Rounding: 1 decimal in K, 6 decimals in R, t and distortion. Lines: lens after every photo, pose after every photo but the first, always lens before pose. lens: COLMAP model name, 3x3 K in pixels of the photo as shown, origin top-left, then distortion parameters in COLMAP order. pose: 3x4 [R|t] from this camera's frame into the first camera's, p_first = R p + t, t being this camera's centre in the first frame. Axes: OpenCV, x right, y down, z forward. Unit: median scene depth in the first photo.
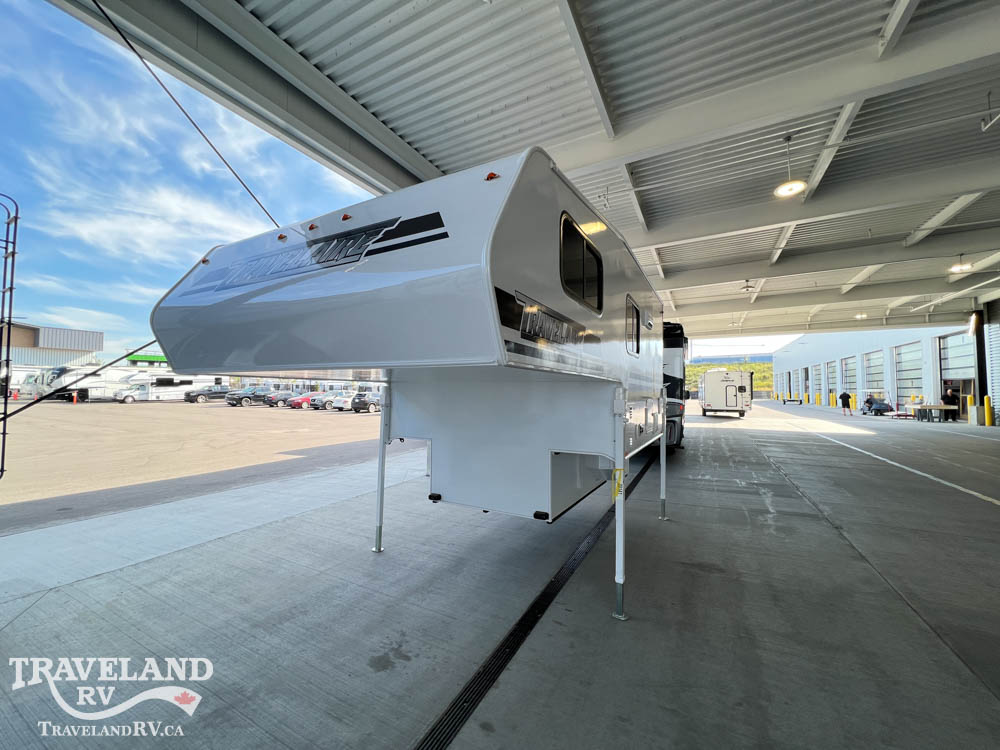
lens RADIAL K [[398.9, 0, 498.7], [0, 398.9, 376.2], [0, 0, 1]] dist [-0.000895, 0.000154]
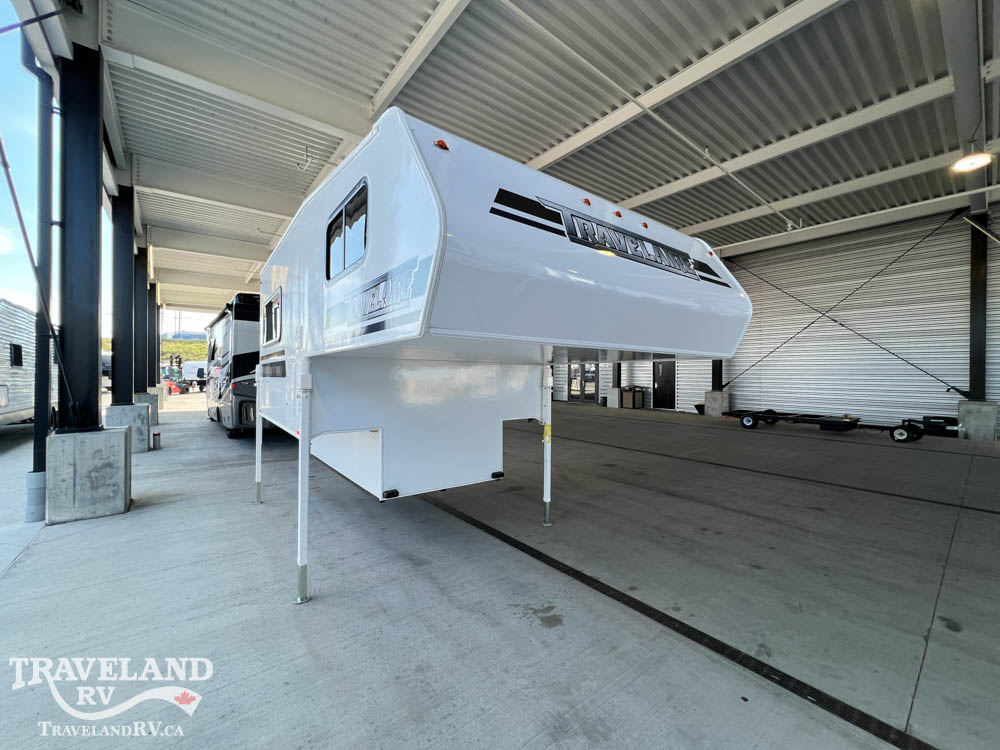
lens RADIAL K [[398.9, 0, 498.4], [0, 398.9, 375.9], [0, 0, 1]] dist [-0.000895, 0.000154]
pose [[0.402996, -0.007723, 0.915169, -0.839943], [-0.038160, 0.998953, 0.025234, 0.019775], [-0.914406, -0.045093, 0.402279, 0.454819]]
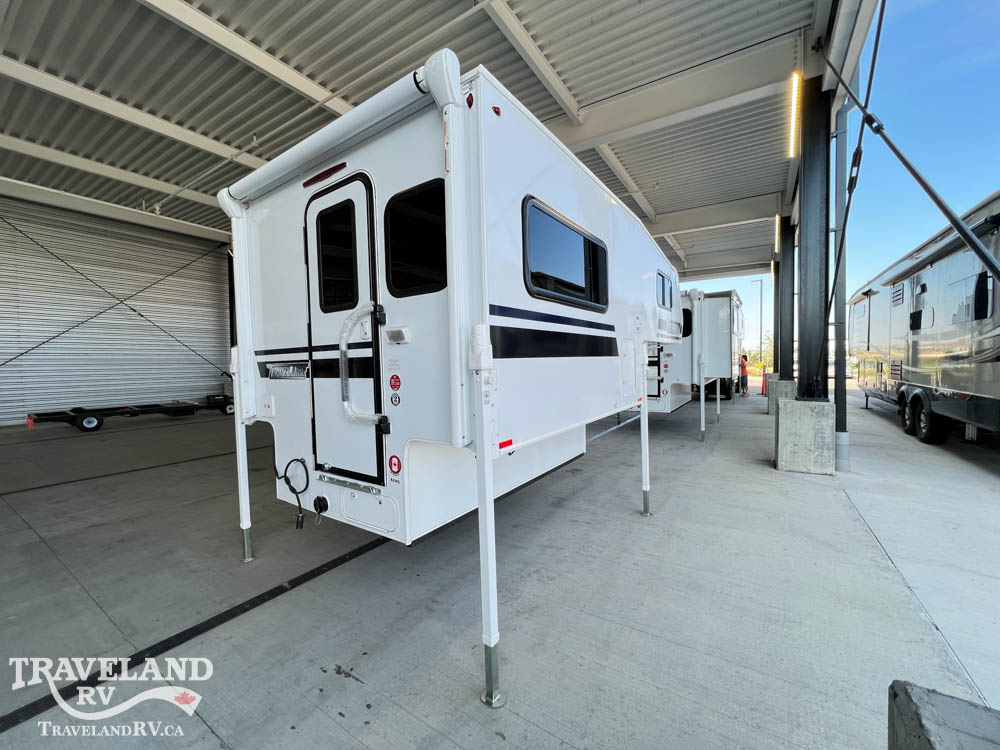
lens RADIAL K [[398.9, 0, 498.3], [0, 398.9, 373.1], [0, 0, 1]] dist [-0.000895, 0.000154]
pose [[-0.994724, 0.009048, 0.102191, -0.050148], [0.008263, 0.999933, -0.008104, 0.104843], [-0.102258, -0.007216, -0.994732, 2.111913]]
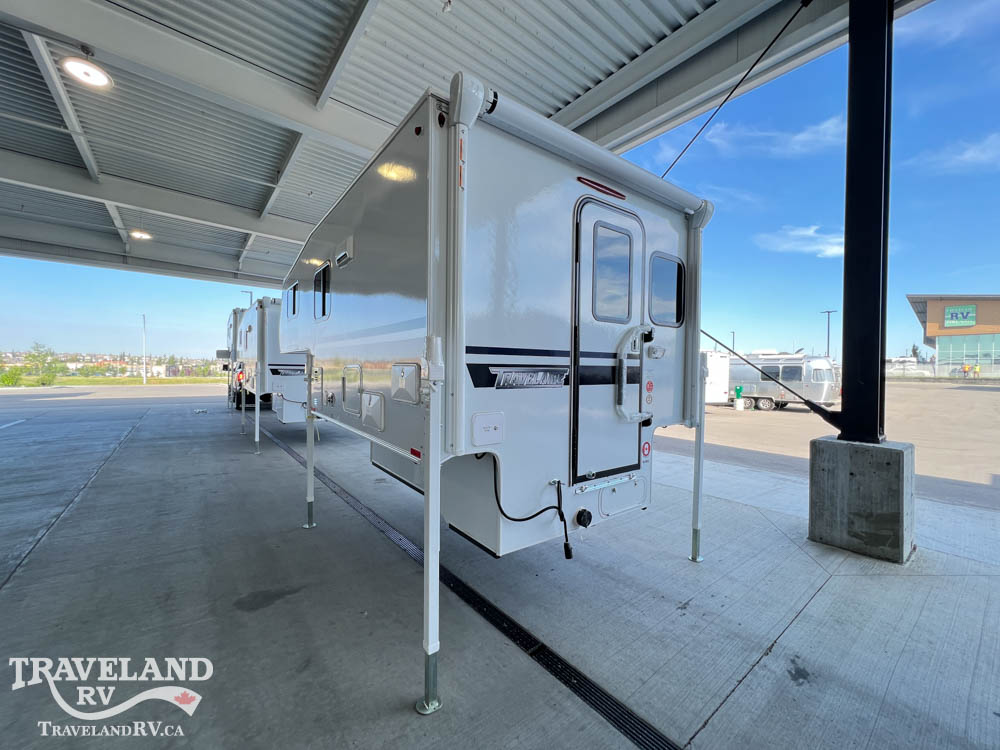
lens RADIAL K [[398.9, 0, 497.7], [0, 398.9, 374.1], [0, 0, 1]] dist [-0.000895, 0.000154]
pose [[-0.415695, -0.004279, -0.909494, 0.954033], [0.017663, 0.999762, -0.012777, 0.093308], [0.909333, -0.021376, -0.415520, 1.620735]]
